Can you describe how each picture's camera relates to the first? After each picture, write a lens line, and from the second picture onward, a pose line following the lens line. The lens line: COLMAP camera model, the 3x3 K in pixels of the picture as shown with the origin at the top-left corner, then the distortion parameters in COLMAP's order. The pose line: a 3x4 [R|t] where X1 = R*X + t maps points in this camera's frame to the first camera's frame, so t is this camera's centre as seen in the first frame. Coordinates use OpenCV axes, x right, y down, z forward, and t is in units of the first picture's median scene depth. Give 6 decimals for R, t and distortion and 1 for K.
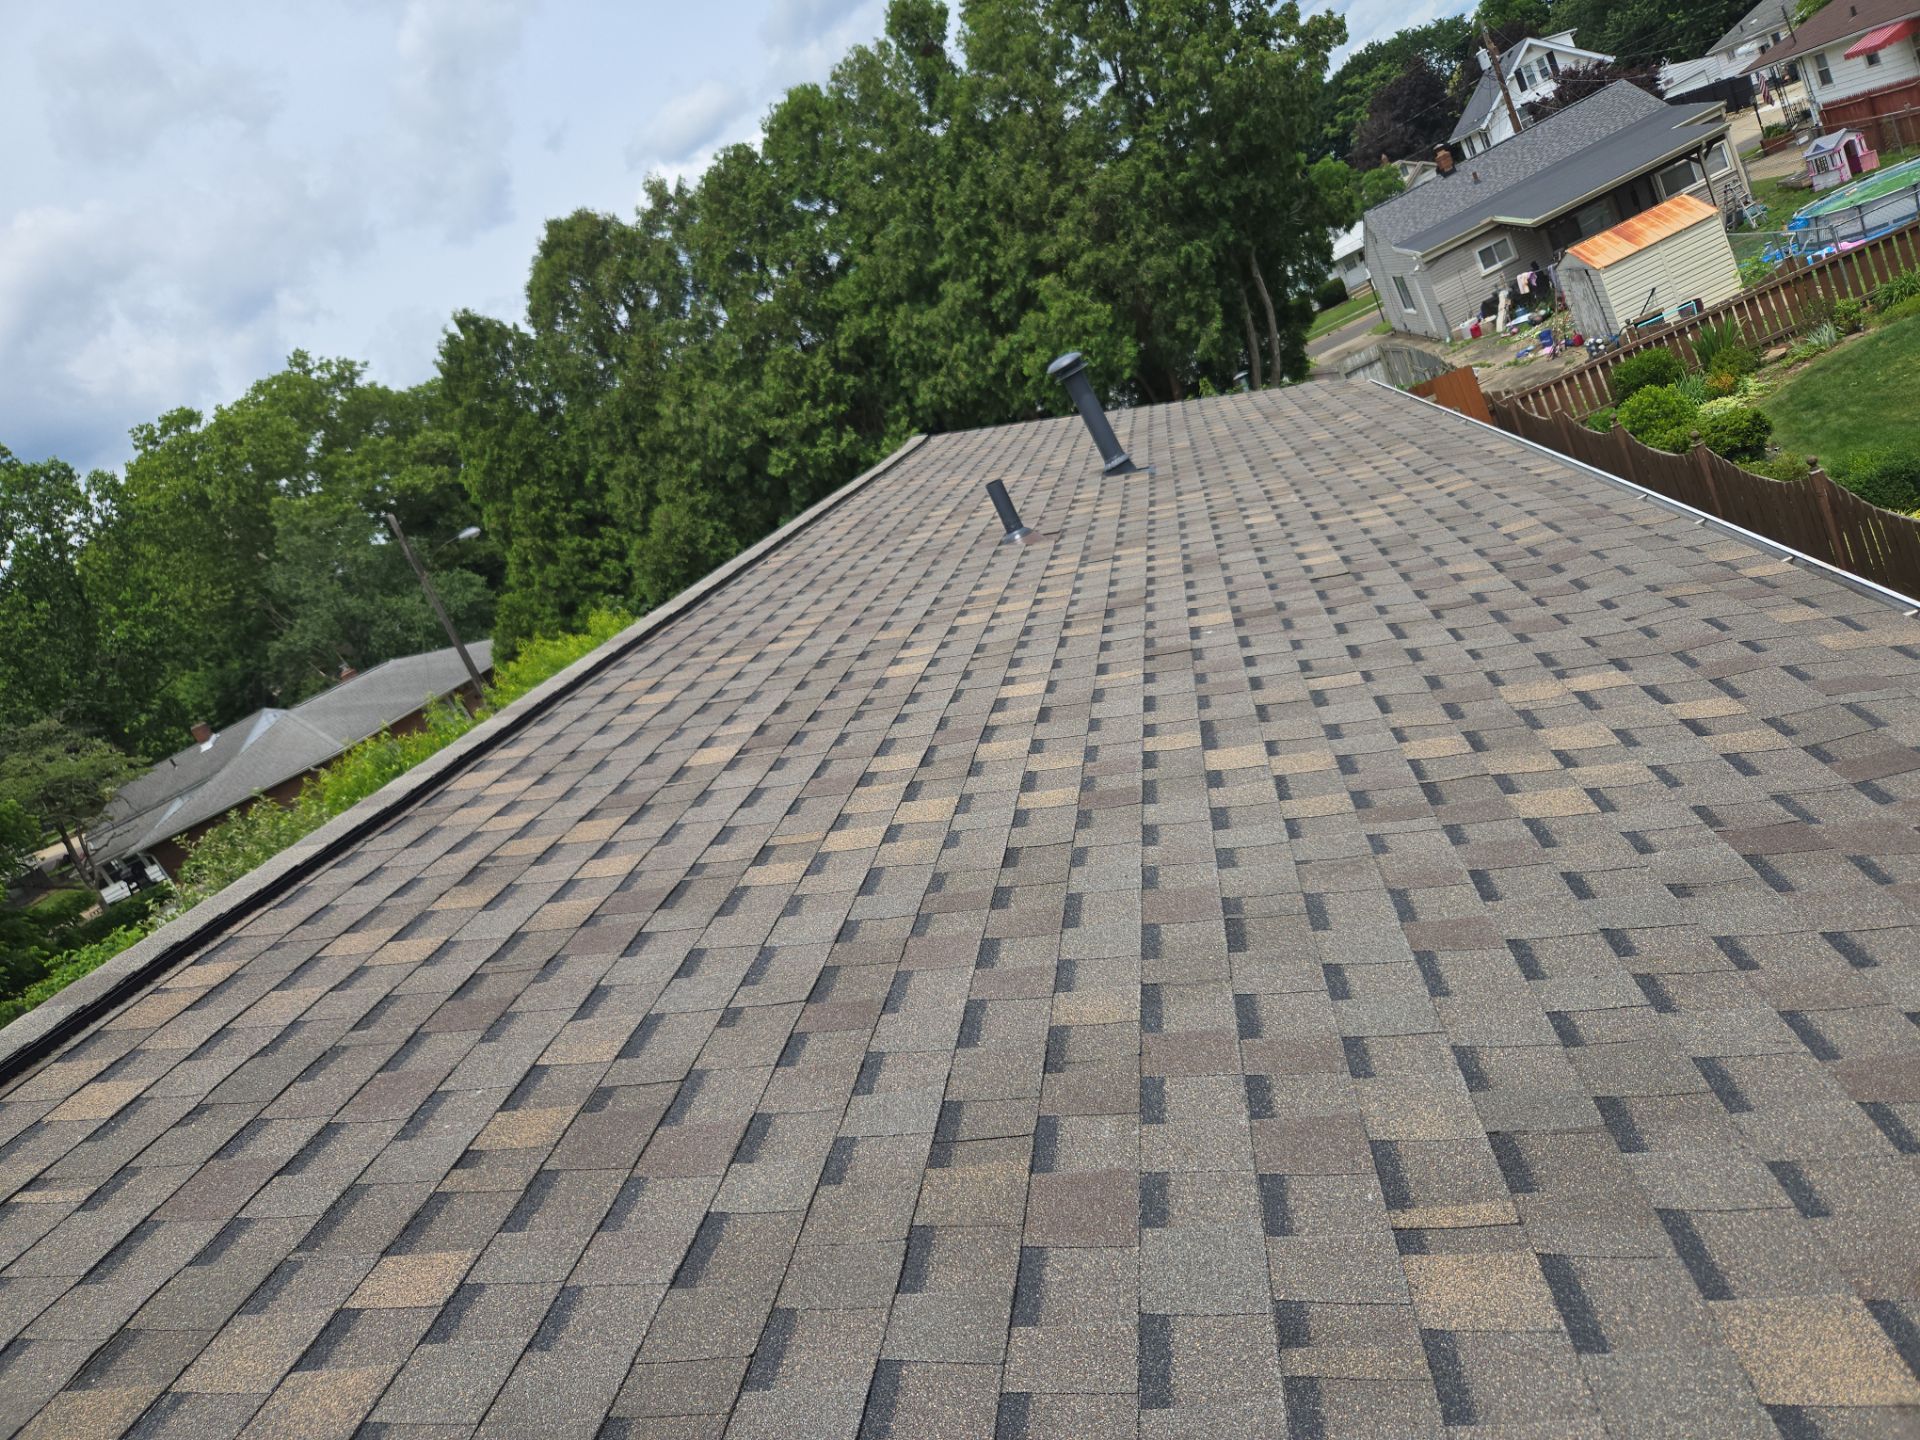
lens RADIAL K [[1308.2, 0, 966.9], [0, 1308.2, 739.6], [0, 0, 1]] dist [0.071971, -0.048484]
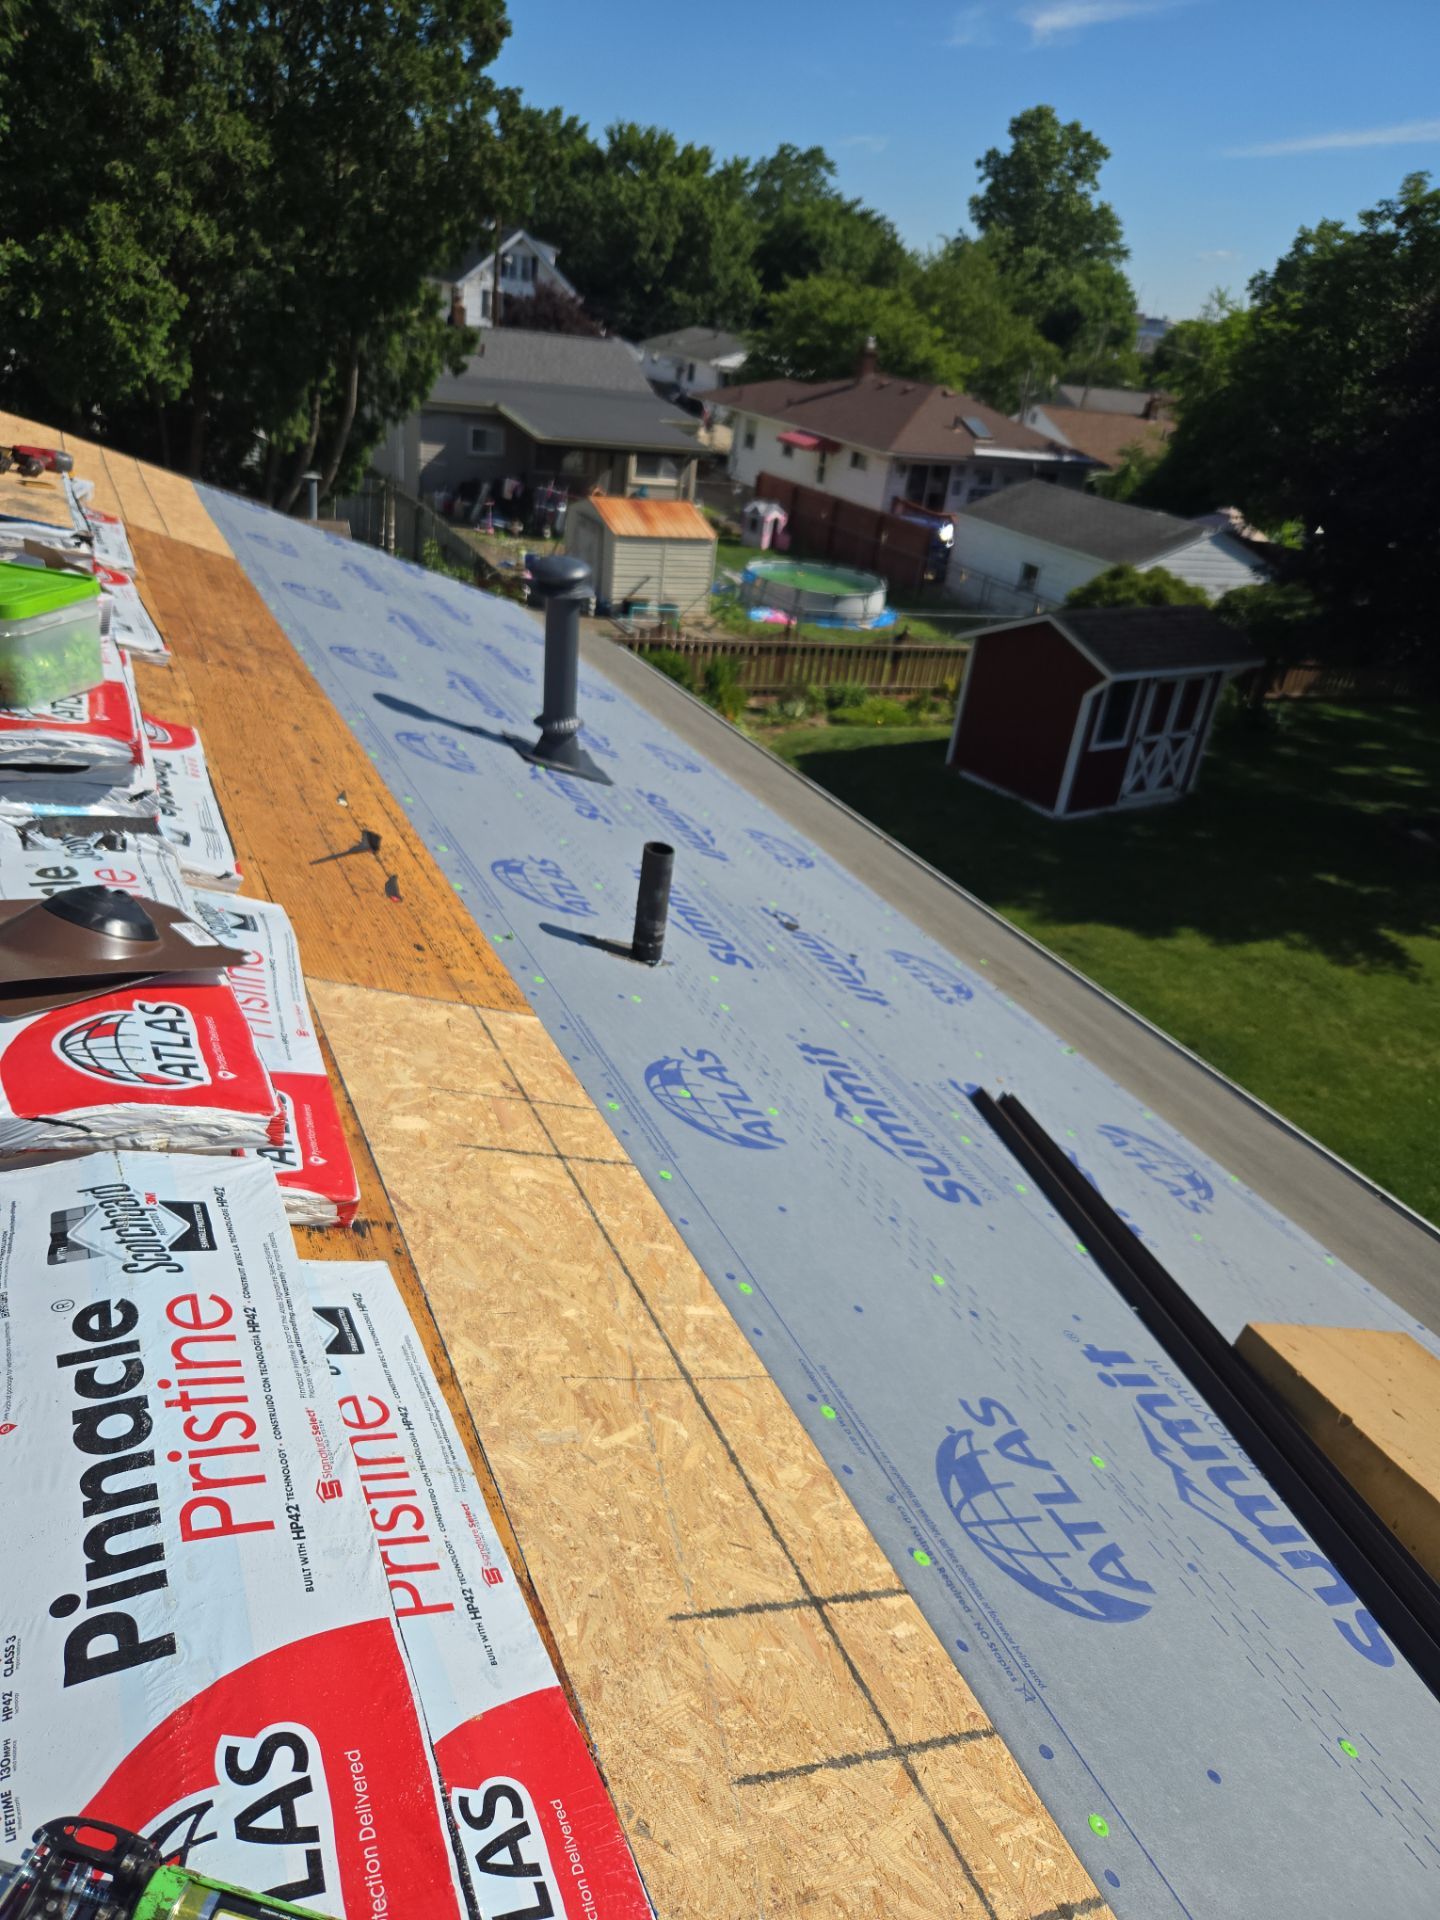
lens RADIAL K [[1323.8, 0, 720.0], [0, 1323.8, 960.0], [0, 0, 1]] dist [0.061998, -0.002131]
pose [[0.692500, 0.249933, 0.676740, -0.081690], [-0.309706, 0.950224, -0.034017, -0.033011], [-0.651556, -0.186034, 0.735436, 0.137885]]
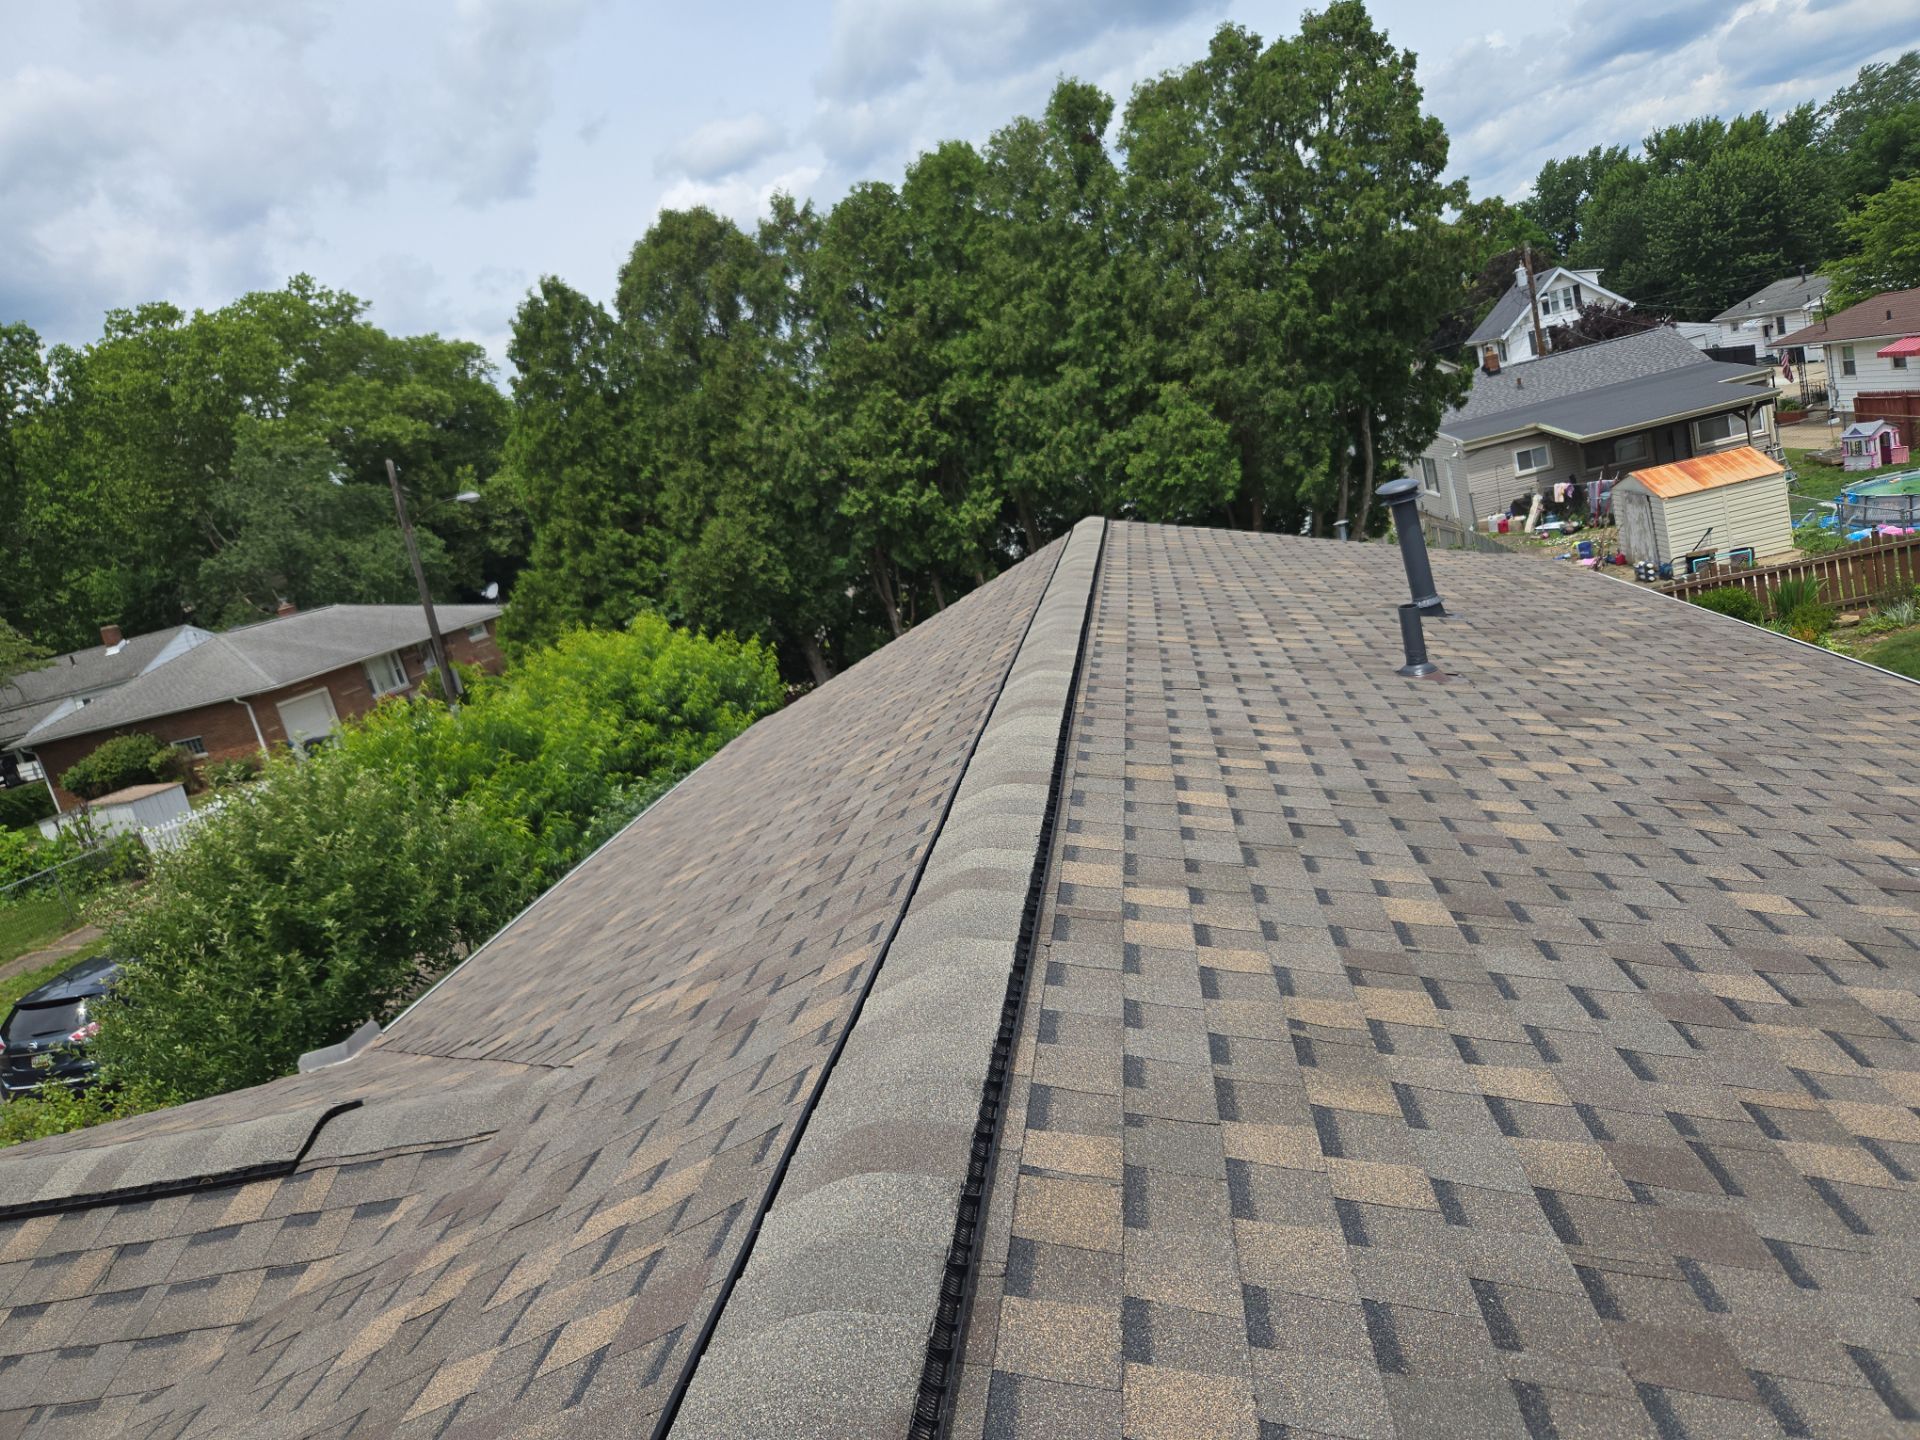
lens RADIAL K [[1302.7, 0, 971.5], [0, 1302.7, 738.5], [0, 0, 1]] dist [0.072375, -0.051598]
pose [[0.975279, 0.209428, 0.070503, -0.081270], [-0.205134, 0.976669, -0.063535, 0.002446], [-0.082164, 0.047502, 0.995486, 0.036653]]
